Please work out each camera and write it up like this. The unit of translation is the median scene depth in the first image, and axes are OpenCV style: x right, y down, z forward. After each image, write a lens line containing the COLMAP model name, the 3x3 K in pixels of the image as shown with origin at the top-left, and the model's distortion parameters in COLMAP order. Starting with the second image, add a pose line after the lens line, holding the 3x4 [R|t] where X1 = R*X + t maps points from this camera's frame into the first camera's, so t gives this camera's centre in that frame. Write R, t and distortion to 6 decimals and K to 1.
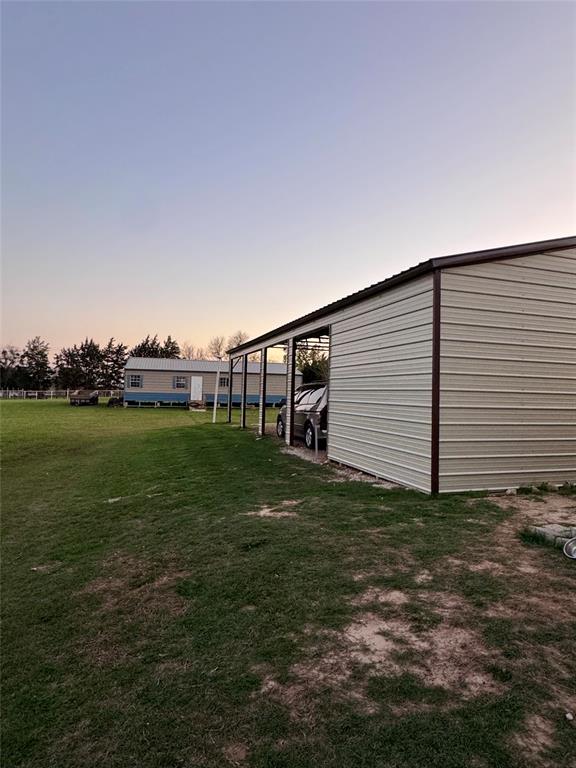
lens RADIAL K [[466.4, 0, 288.6], [0, 466.4, 383.7], [0, 0, 1]] dist [-0.000497, -0.000050]
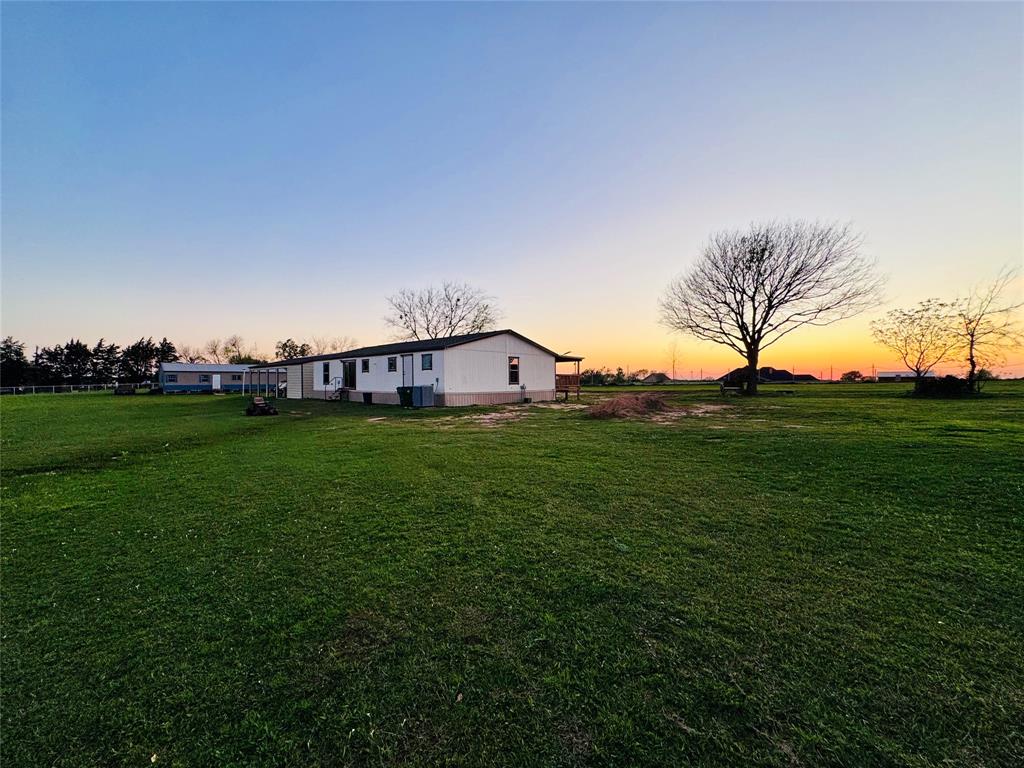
lens RADIAL K [[418.9, 0, 513.6], [0, 418.9, 382.4], [0, 0, 1]] dist [-0.002457, -0.000040]
pose [[0.875079, -0.027616, 0.483192, 0.006482], [0.014396, 0.999414, 0.031049, -0.008494], [-0.483766, -0.020214, 0.874964, -0.389474]]
